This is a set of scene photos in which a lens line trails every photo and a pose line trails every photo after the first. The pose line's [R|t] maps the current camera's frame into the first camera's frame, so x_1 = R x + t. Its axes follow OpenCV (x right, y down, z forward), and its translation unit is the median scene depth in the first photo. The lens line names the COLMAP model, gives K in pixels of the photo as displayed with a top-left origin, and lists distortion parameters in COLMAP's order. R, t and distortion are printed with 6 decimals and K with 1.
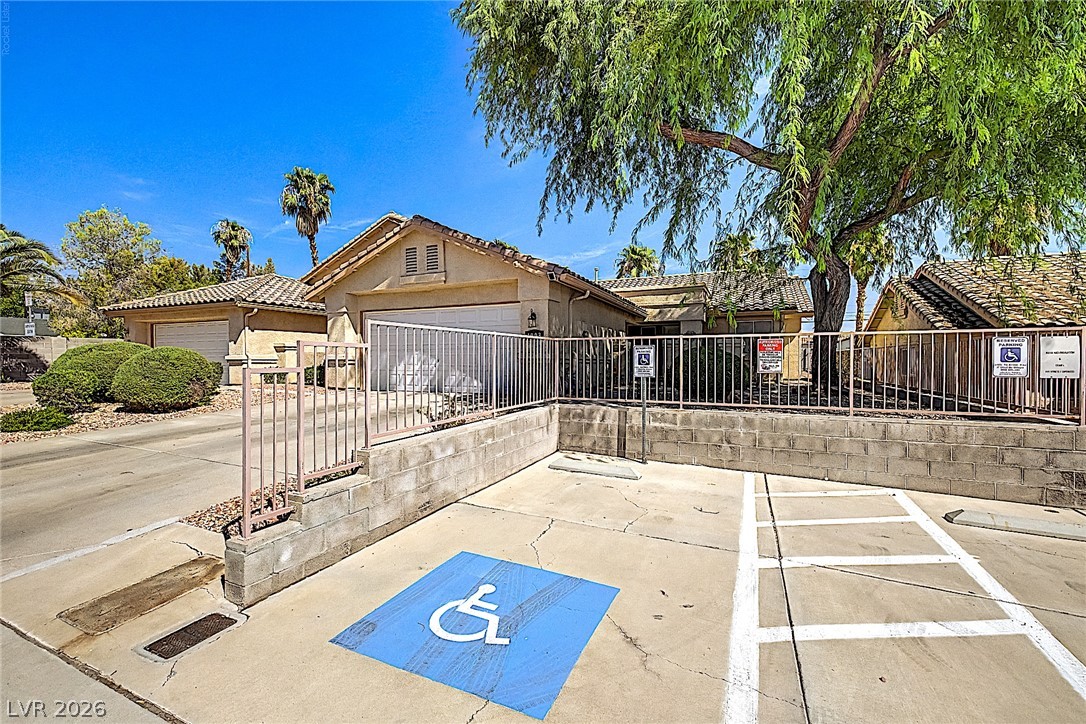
lens RADIAL K [[448.5, 0, 543.0], [0, 448.5, 362.0], [0, 0, 1]] dist [0.001241, -0.000286]
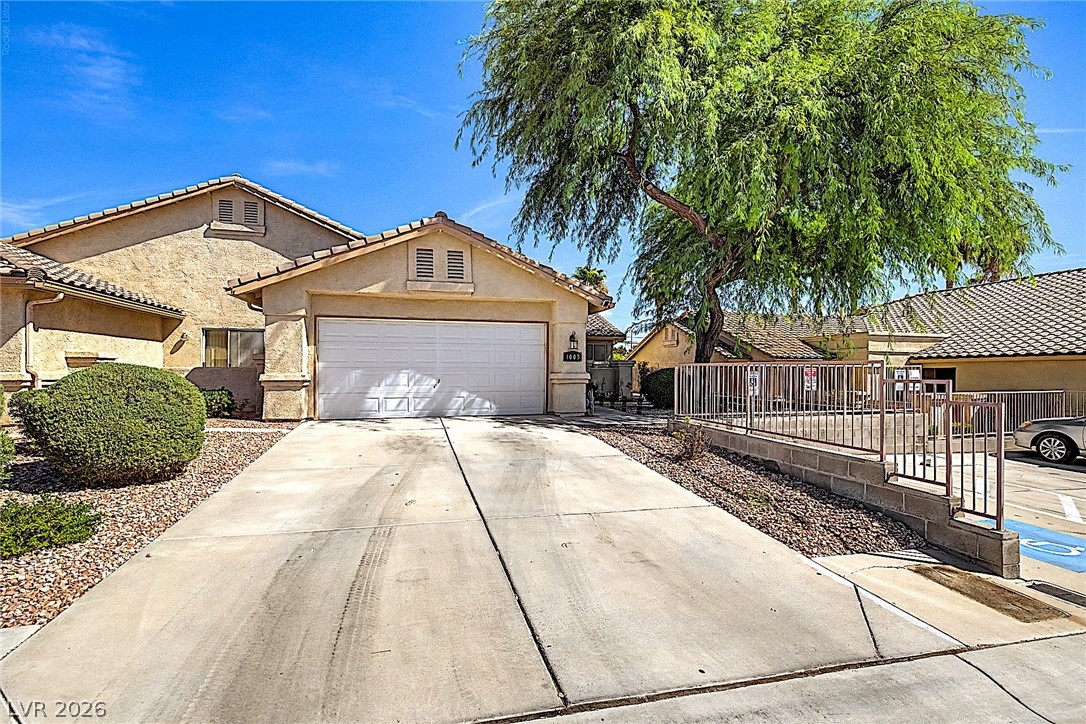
lens RADIAL K [[448.5, 0, 543.0], [0, 448.5, 362.0], [0, 0, 1]] dist [0.001241, -0.000286]
pose [[0.787231, 0.015060, 0.616474, -0.655774], [0.000090, 0.999699, -0.024538, -0.019225], [-0.616658, 0.019373, 0.786993, 0.200293]]
